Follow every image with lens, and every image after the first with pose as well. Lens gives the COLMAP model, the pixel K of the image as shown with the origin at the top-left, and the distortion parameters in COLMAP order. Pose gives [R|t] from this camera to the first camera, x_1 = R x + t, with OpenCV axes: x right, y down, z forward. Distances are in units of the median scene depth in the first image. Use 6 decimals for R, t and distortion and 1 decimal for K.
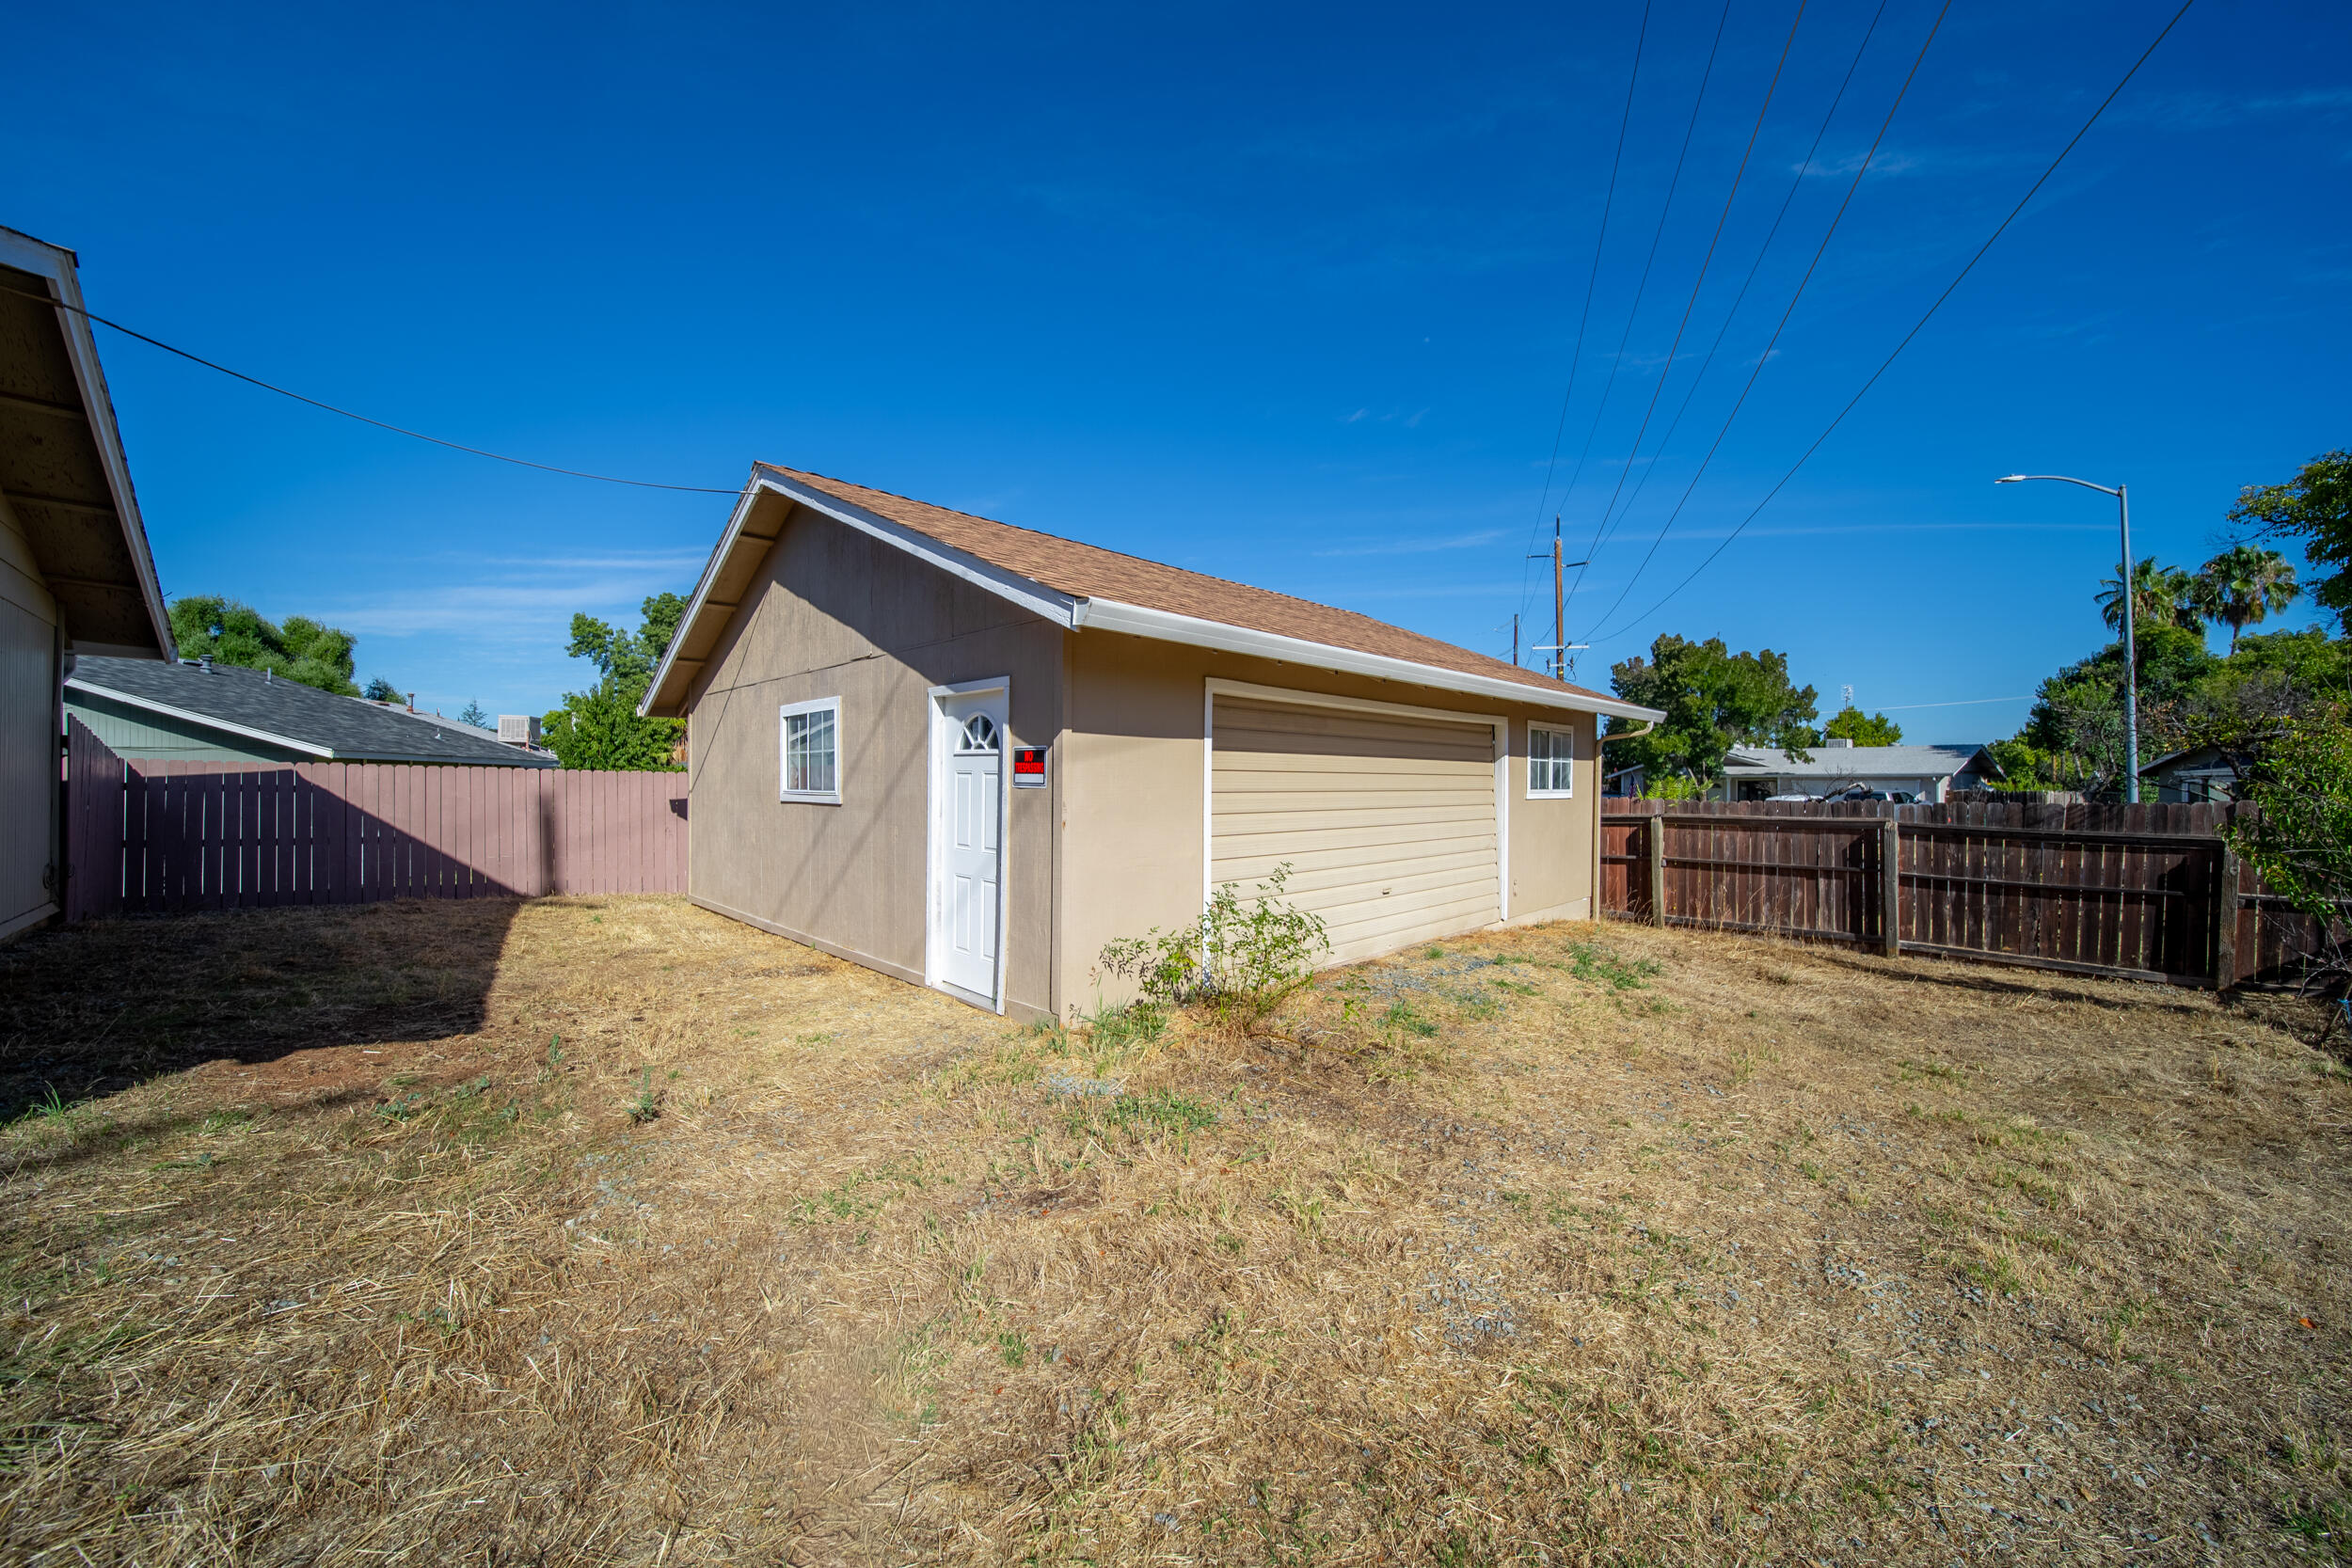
lens RADIAL K [[818.2, 0, 1176.5], [0, 818.2, 778.1], [0, 0, 1]] dist [-0.003099, 0.000137]
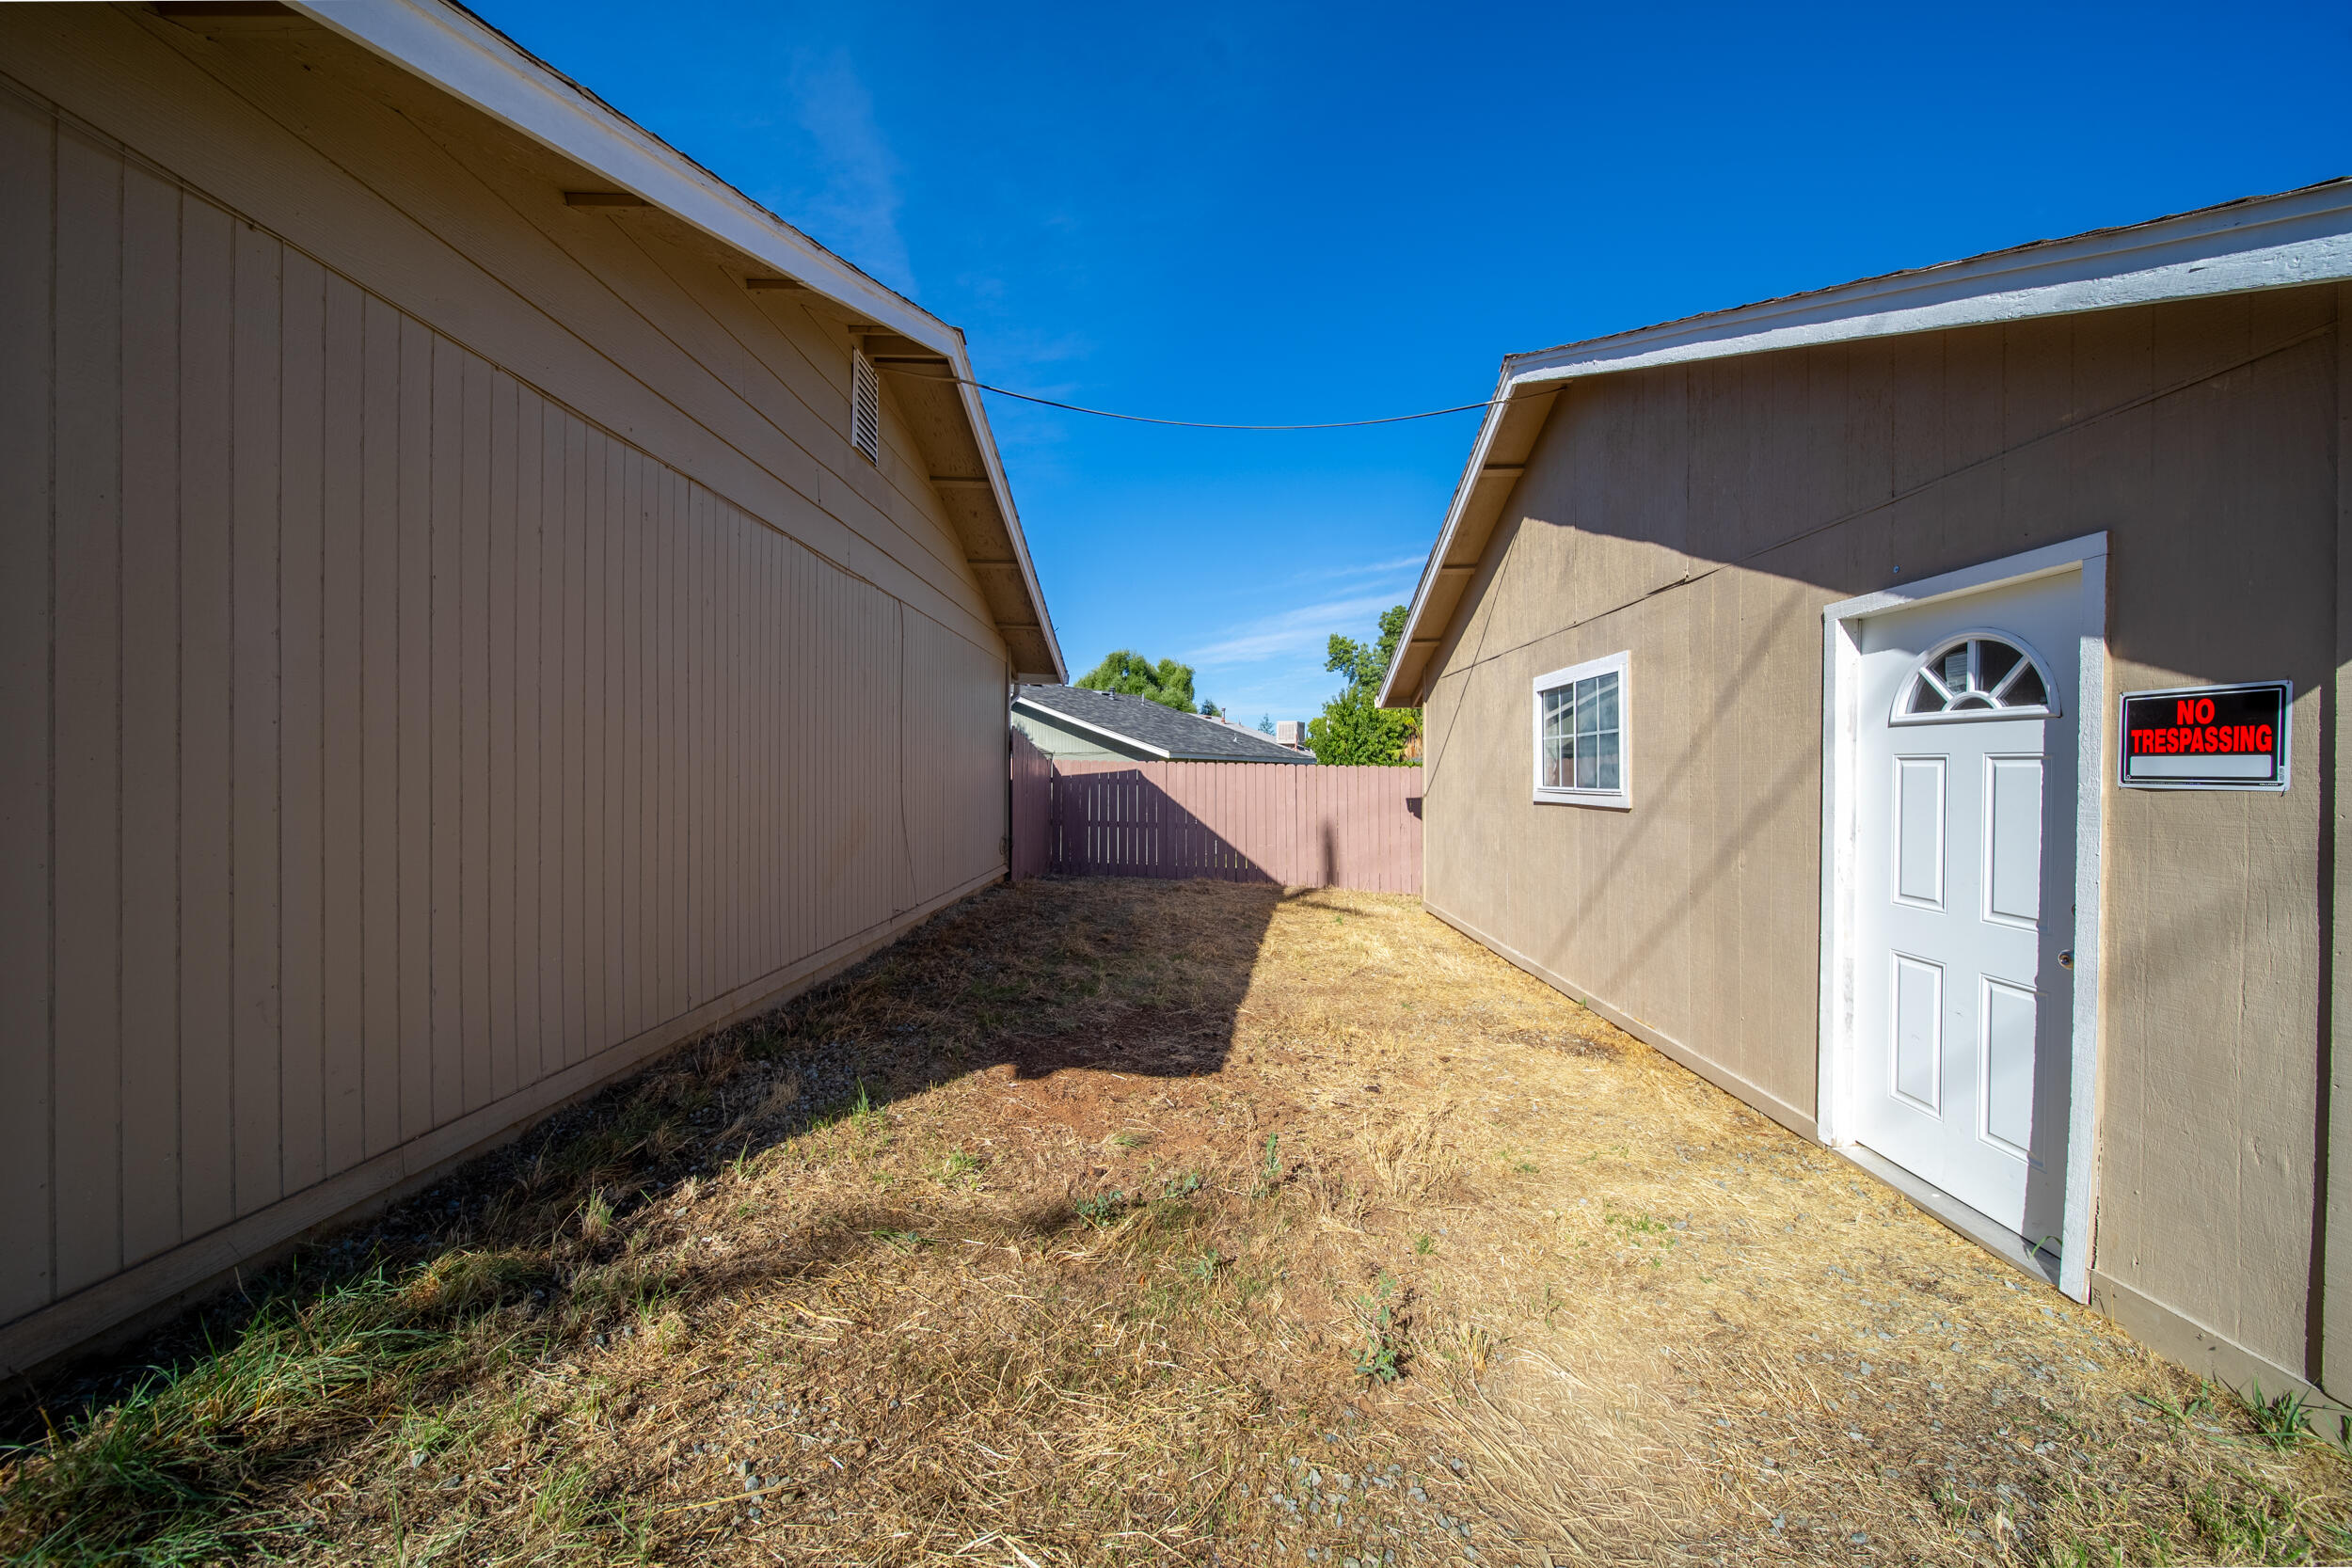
lens RADIAL K [[818.2, 0, 1178.1], [0, 818.2, 781.1], [0, 0, 1]] dist [-0.003099, 0.000137]
pose [[0.681759, 0.002881, -0.731572, -0.130526], [0.004392, 0.999958, 0.008032, 0.001287], [0.731564, -0.008689, 0.681717, 0.200639]]
